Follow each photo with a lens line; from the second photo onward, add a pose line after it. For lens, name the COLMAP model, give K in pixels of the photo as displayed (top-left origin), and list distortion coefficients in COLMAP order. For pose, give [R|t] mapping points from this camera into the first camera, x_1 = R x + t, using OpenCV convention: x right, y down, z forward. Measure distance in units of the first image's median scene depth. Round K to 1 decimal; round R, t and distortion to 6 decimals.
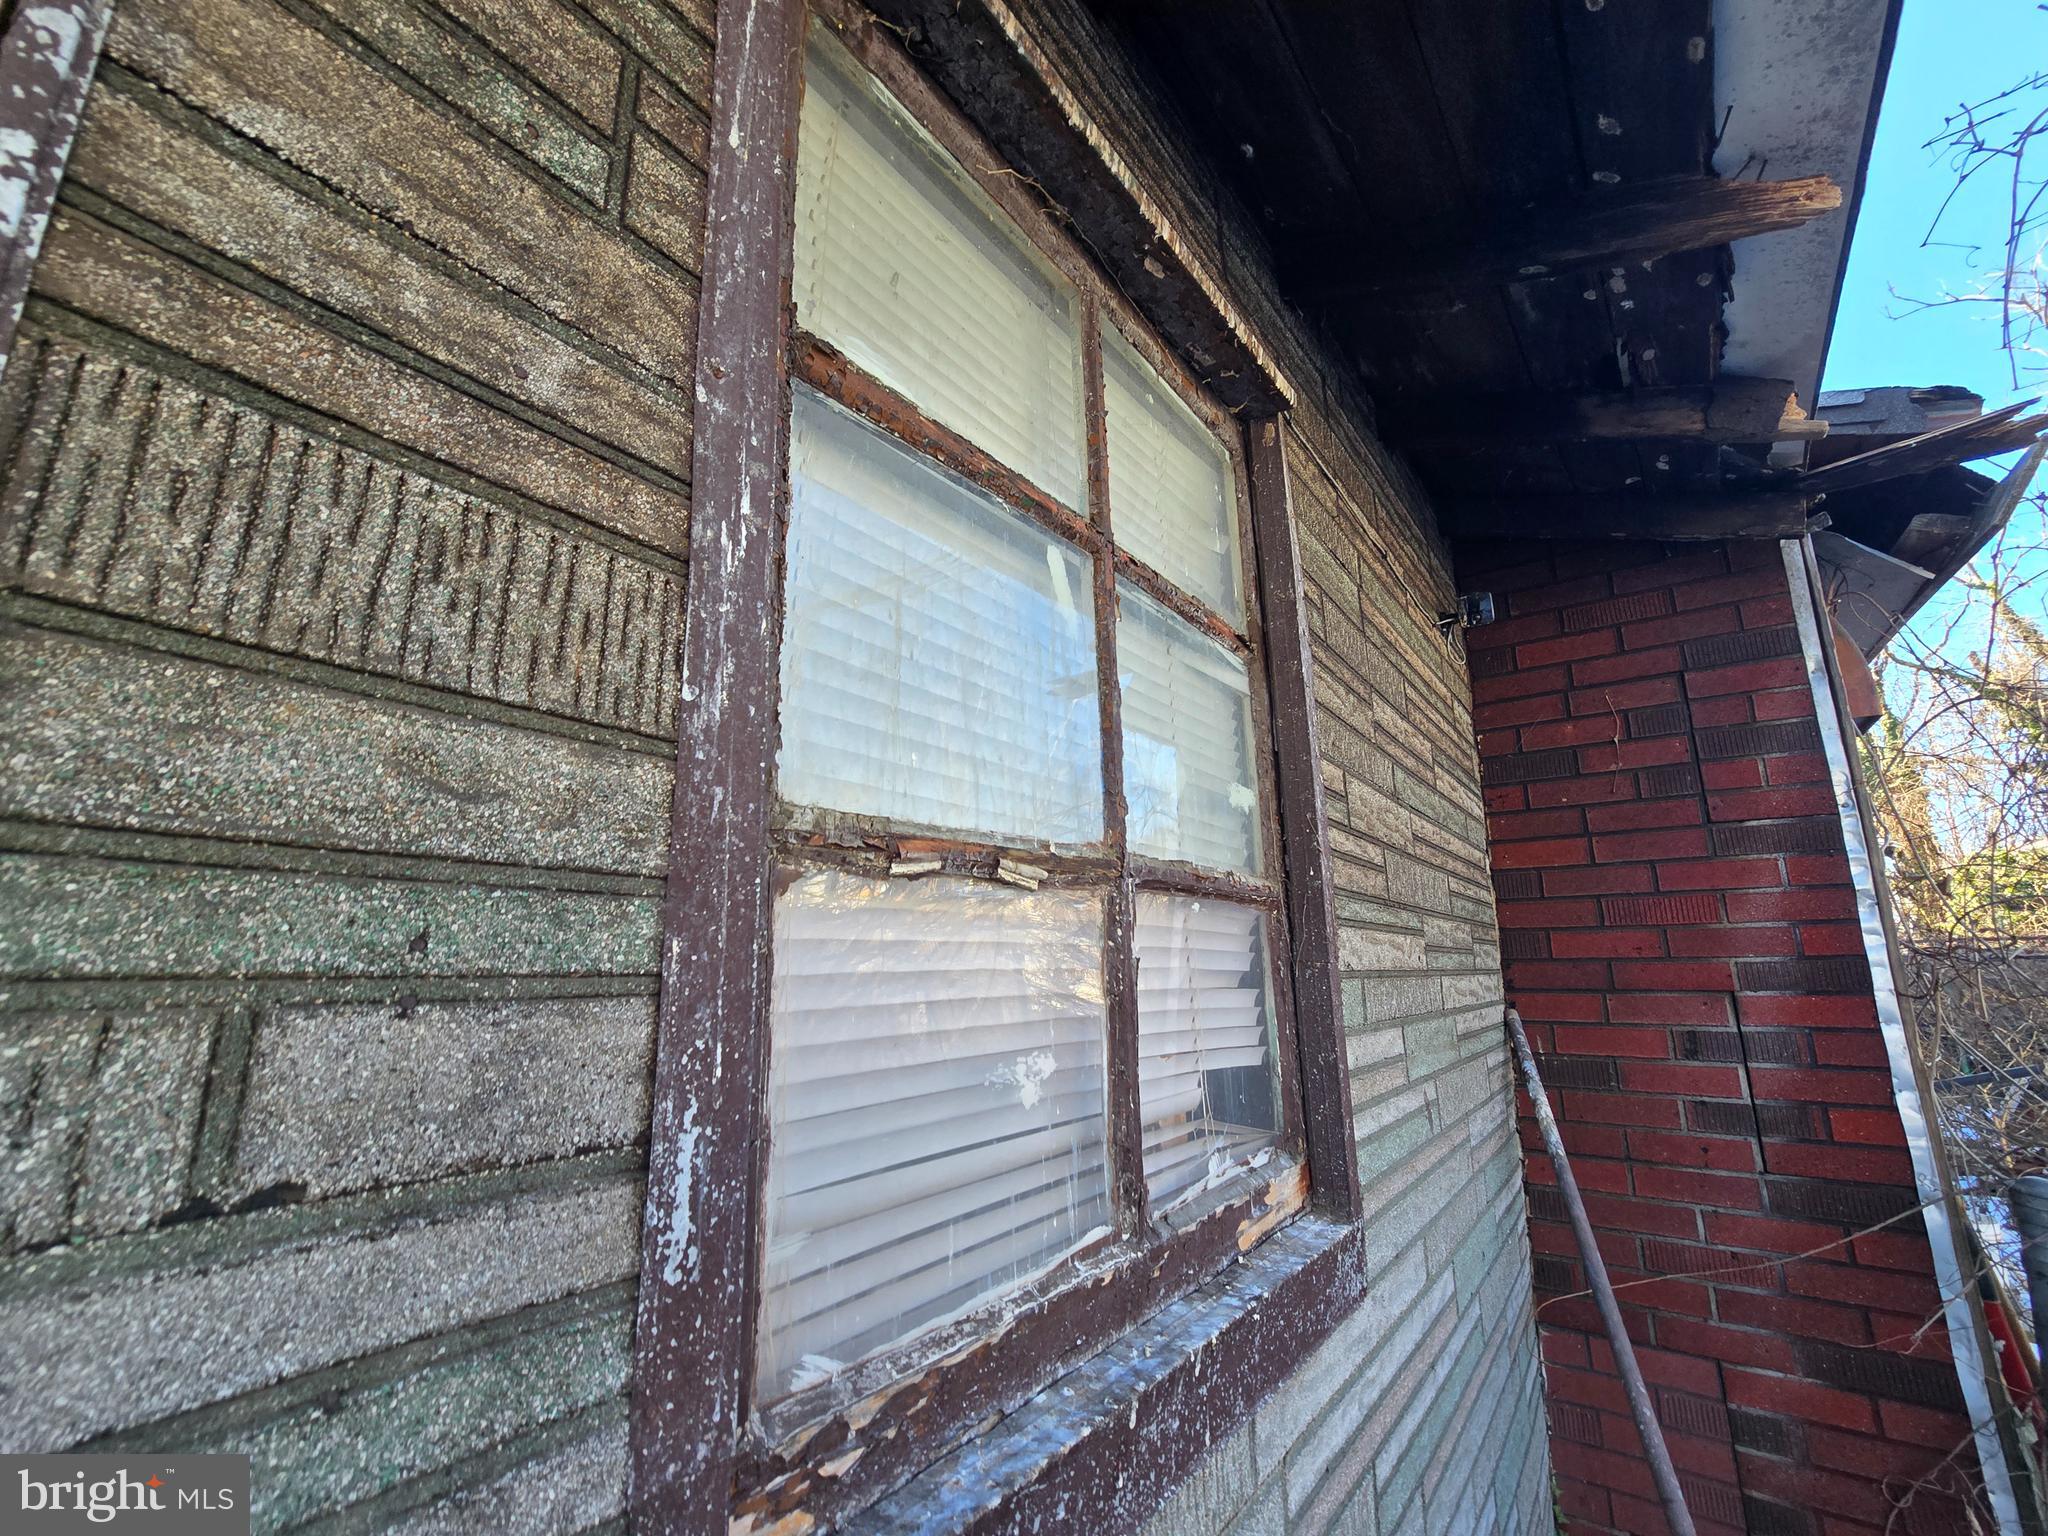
lens RADIAL K [[846.2, 0, 1038.1], [0, 846.2, 770.4], [0, 0, 1]] dist [-0.002891, 0.000748]
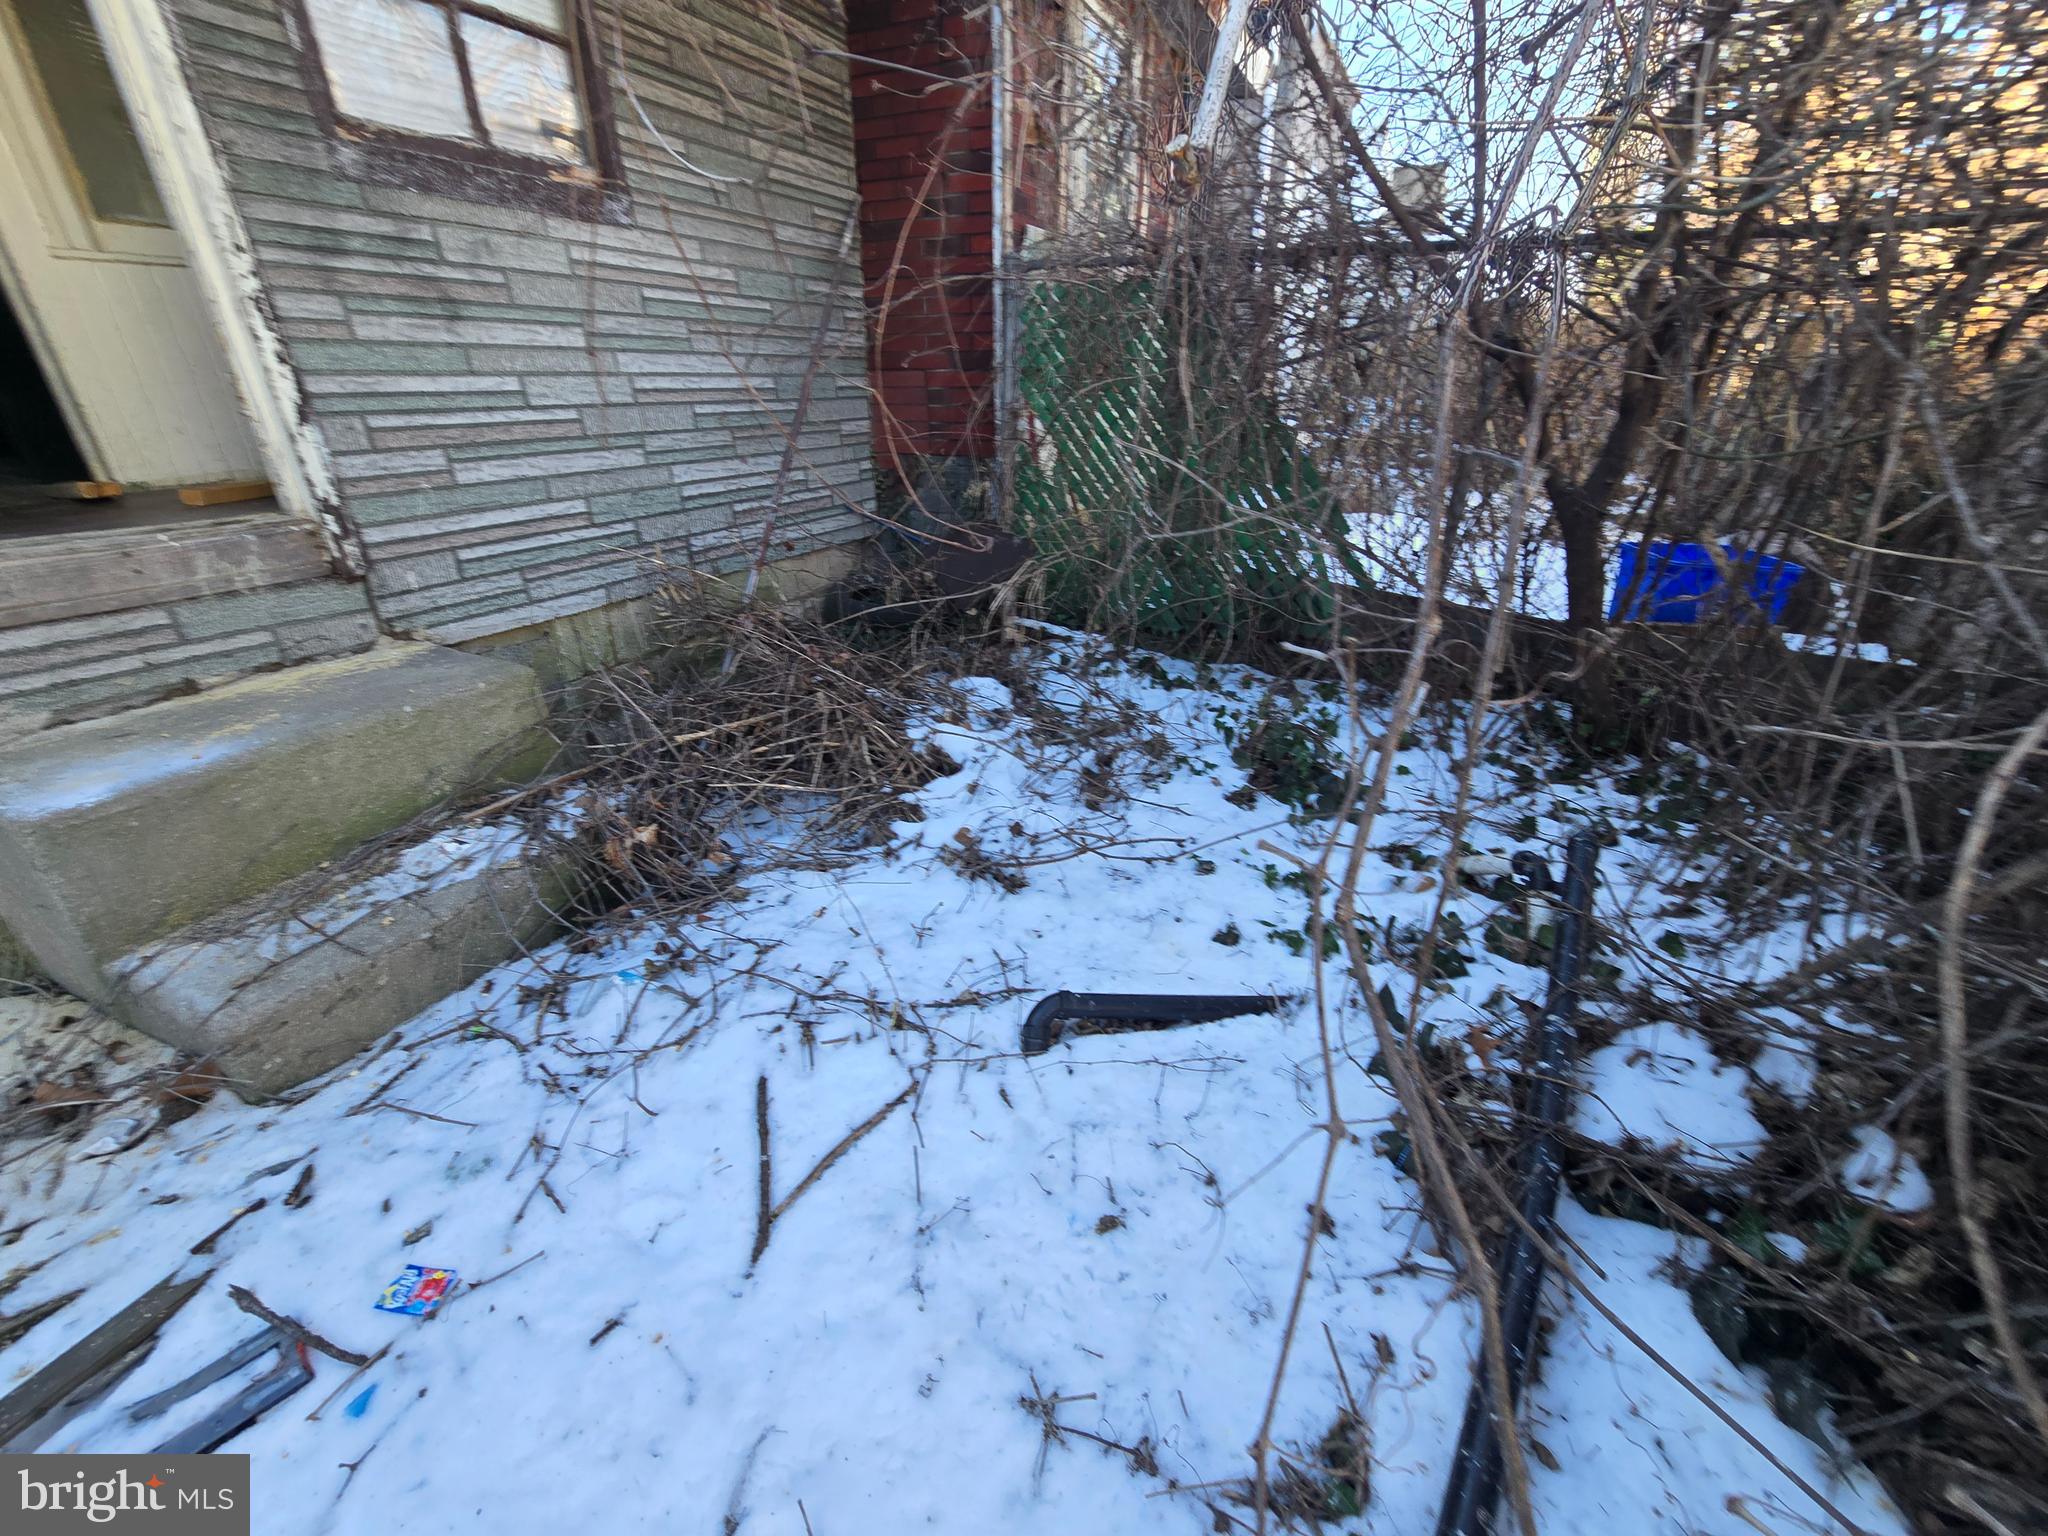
lens RADIAL K [[846.2, 0, 1038.4], [0, 846.2, 796.9], [0, 0, 1]] dist [-0.002891, 0.000748]
pose [[0.979373, -0.084023, 0.183761, 1.293892], [-0.052387, 0.772758, 0.632535, 0.296670], [-0.195150, -0.629115, 0.752417, -3.203326]]
